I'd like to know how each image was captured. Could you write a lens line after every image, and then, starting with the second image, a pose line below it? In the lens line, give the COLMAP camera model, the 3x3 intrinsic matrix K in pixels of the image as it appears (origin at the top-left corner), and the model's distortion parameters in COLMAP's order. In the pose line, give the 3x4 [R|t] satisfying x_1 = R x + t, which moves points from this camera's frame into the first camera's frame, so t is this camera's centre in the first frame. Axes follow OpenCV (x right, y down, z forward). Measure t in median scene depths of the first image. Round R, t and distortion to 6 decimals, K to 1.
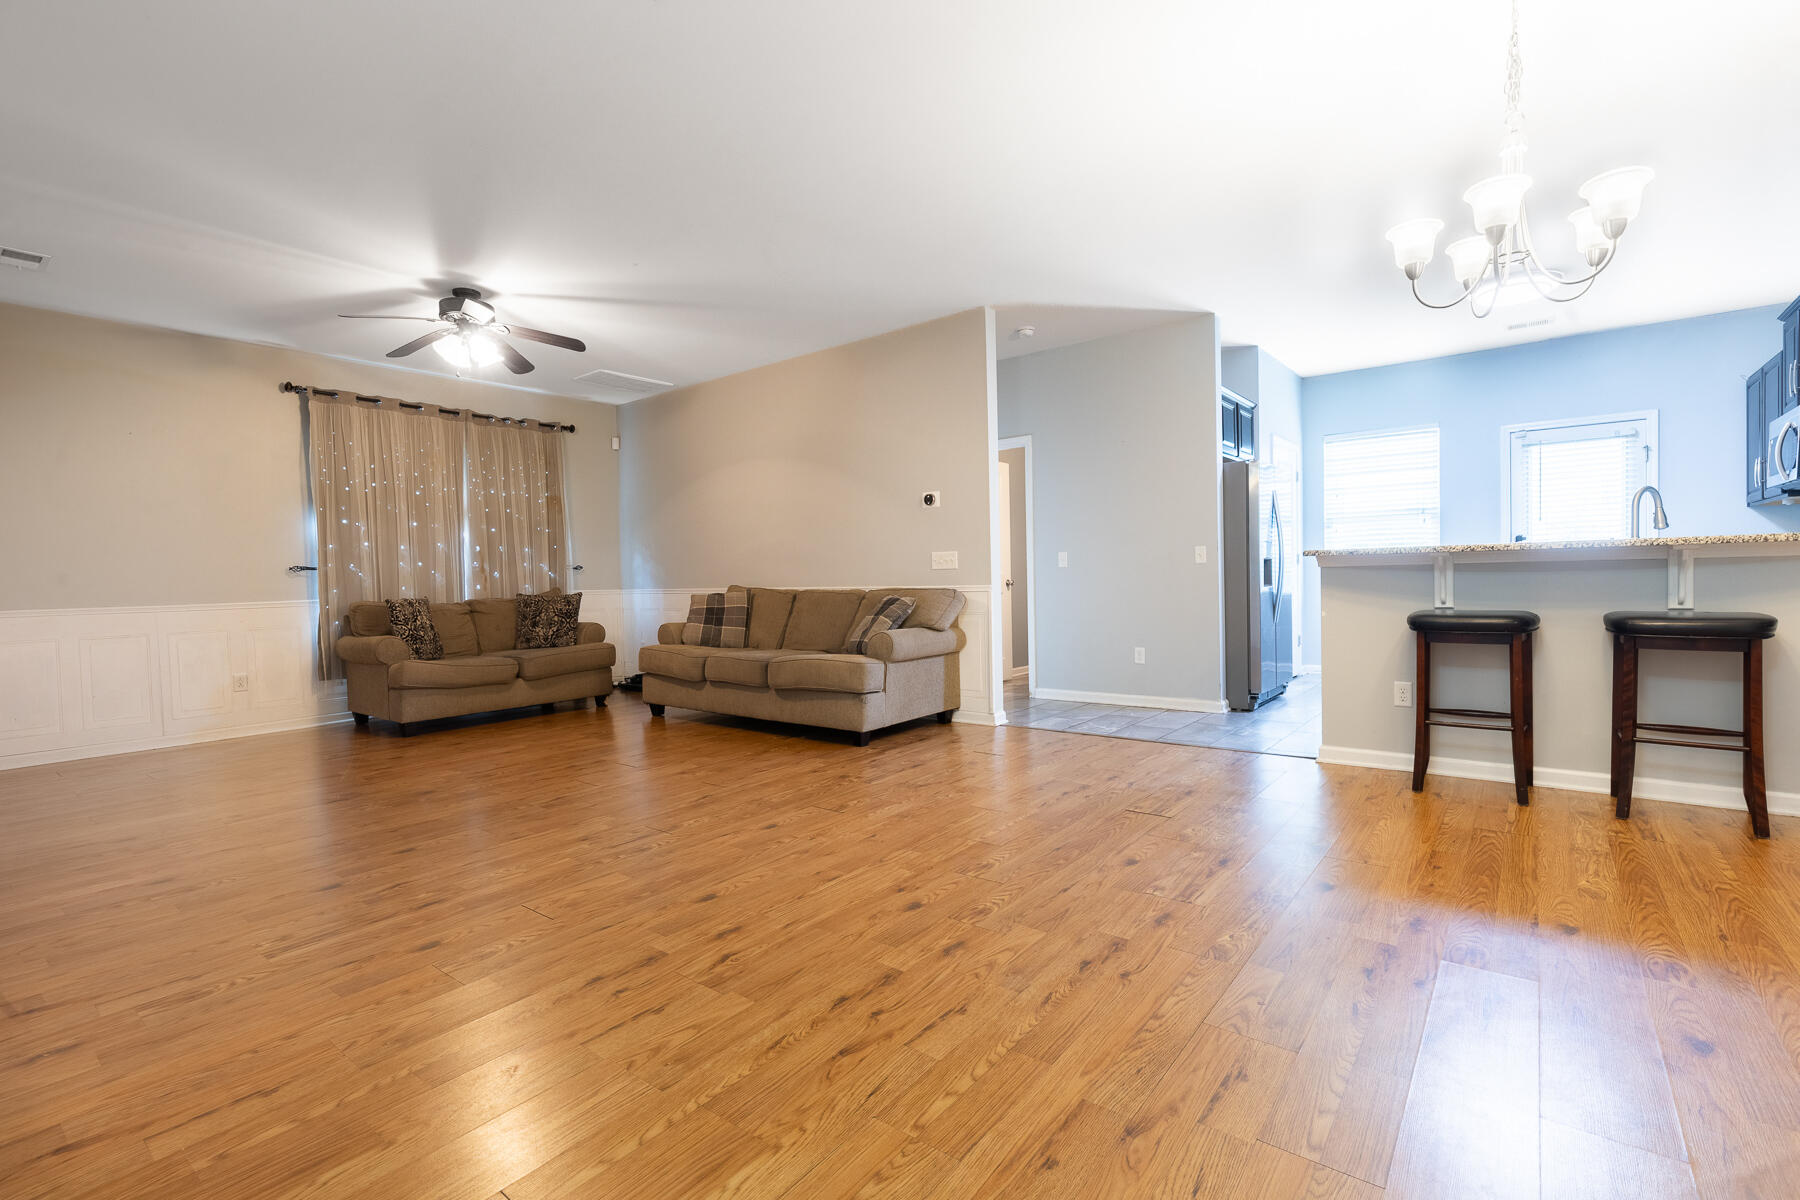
lens RADIAL K [[816.6, 0, 904.5], [0, 816.6, 605.5], [0, 0, 1]] dist [0.003399, 0.000739]
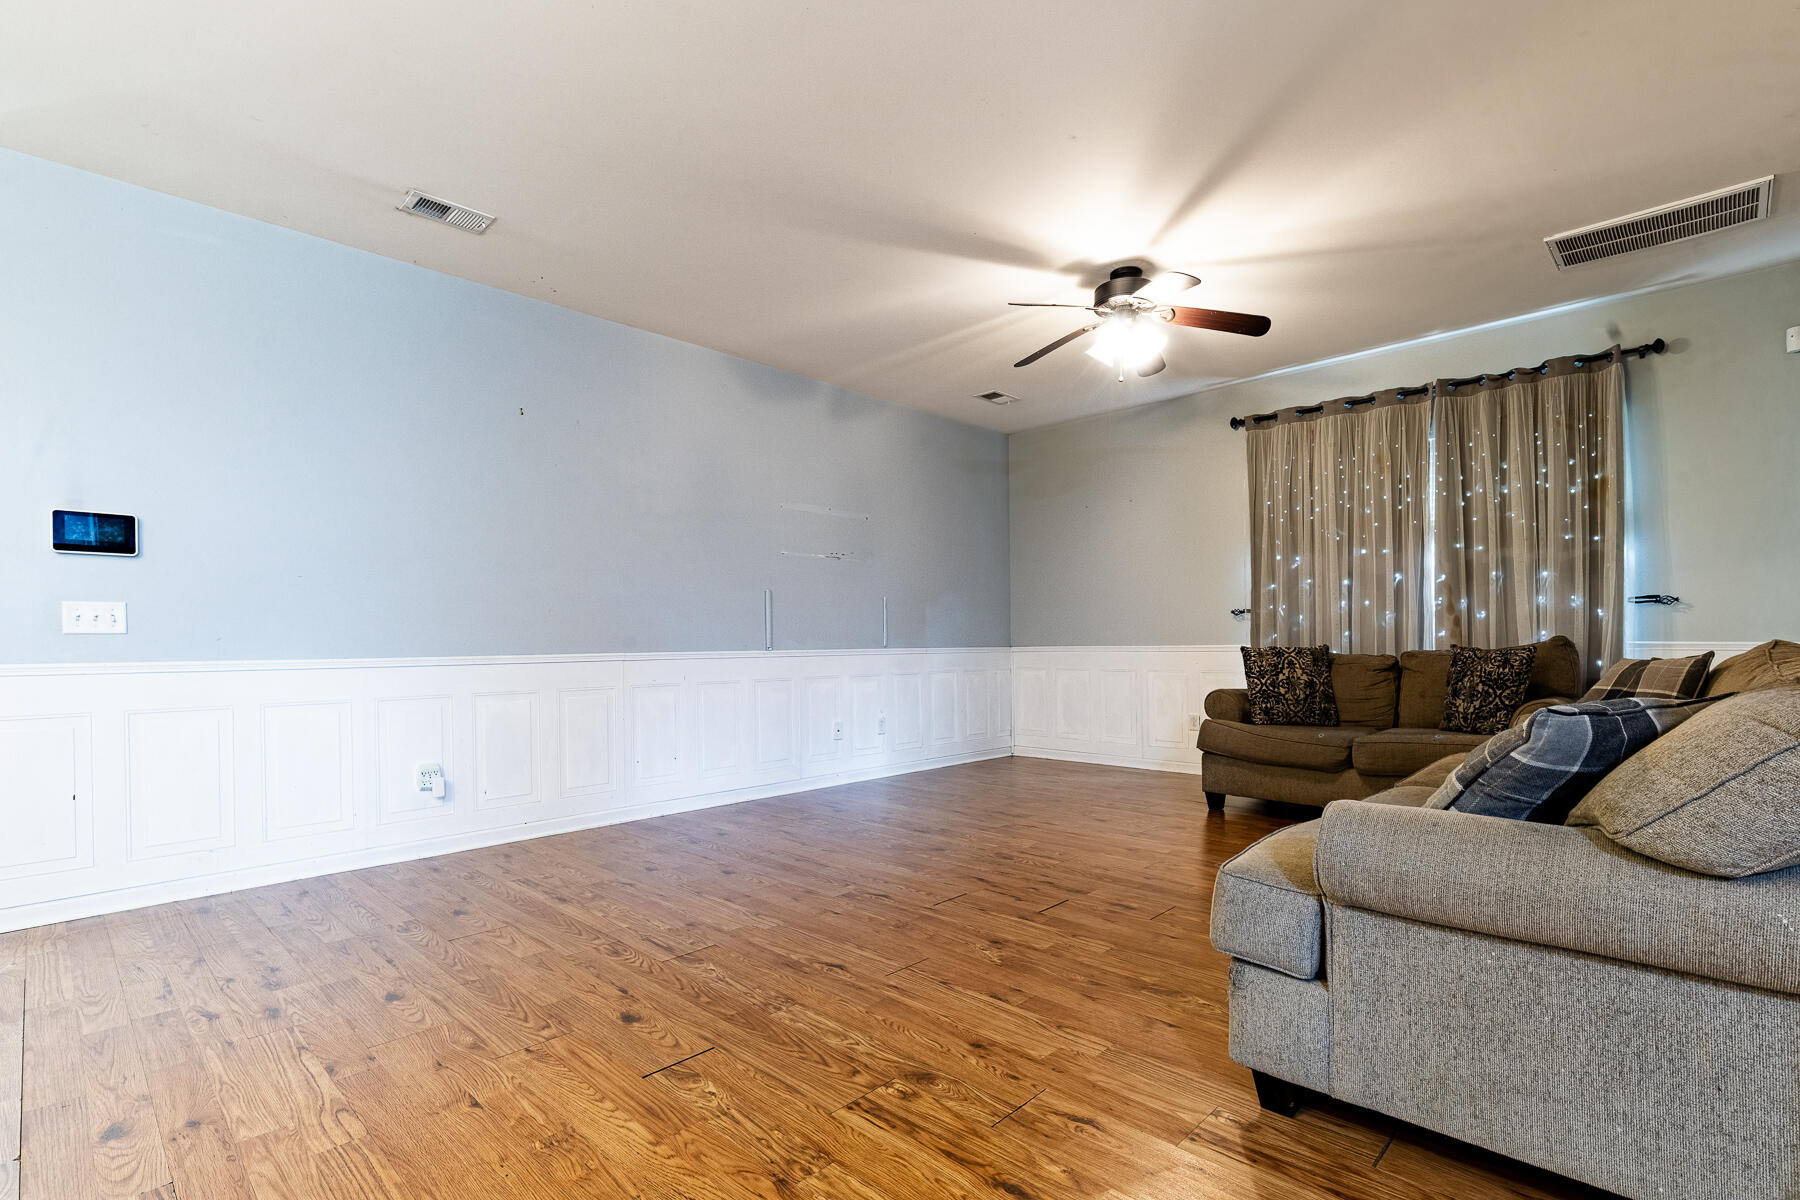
lens RADIAL K [[816.6, 0, 891.0], [0, 816.6, 647.3], [0, 0, 1]] dist [0.003399, 0.000739]
pose [[-0.096978, 0.034230, -0.994698, 0.315839], [-0.022312, 0.999082, 0.036556, -0.037250], [0.995036, 0.025739, -0.096125, 0.875701]]
